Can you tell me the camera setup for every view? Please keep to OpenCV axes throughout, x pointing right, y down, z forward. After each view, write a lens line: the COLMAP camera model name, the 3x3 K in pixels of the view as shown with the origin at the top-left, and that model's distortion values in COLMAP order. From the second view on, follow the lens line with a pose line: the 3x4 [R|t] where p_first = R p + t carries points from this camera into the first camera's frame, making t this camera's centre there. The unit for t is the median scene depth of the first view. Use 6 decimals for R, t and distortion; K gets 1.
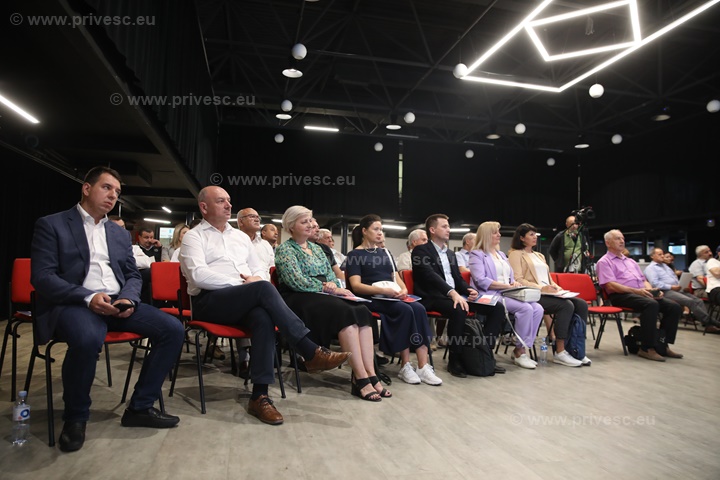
lens RADIAL K [[492.4, 0, 363.0], [0, 492.4, 247.8], [0, 0, 1]] dist [-0.094432, 0.055794]
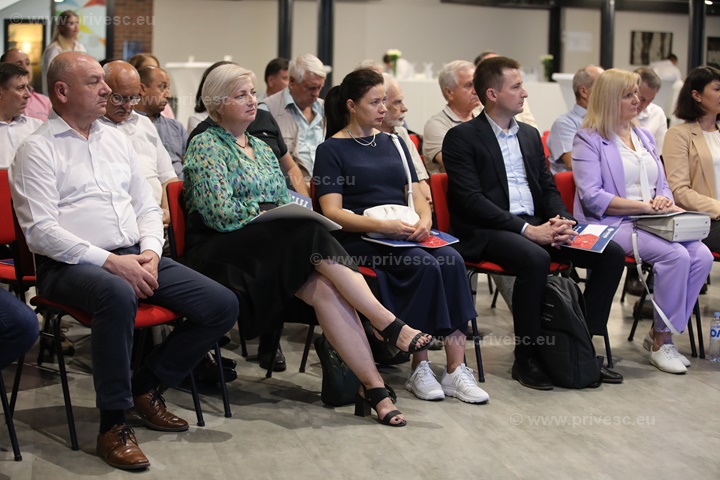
lens RADIAL K [[1494.4, 0, 361.6], [0, 1494.4, 240.2], [0, 0, 1]] dist [-0.218655, 0.000000]
pose [[0.999789, 0.002385, -0.020386, 0.047391], [0.001072, 0.985797, 0.167938, -0.156777], [0.020497, -0.167925, 0.985587, -0.536807]]
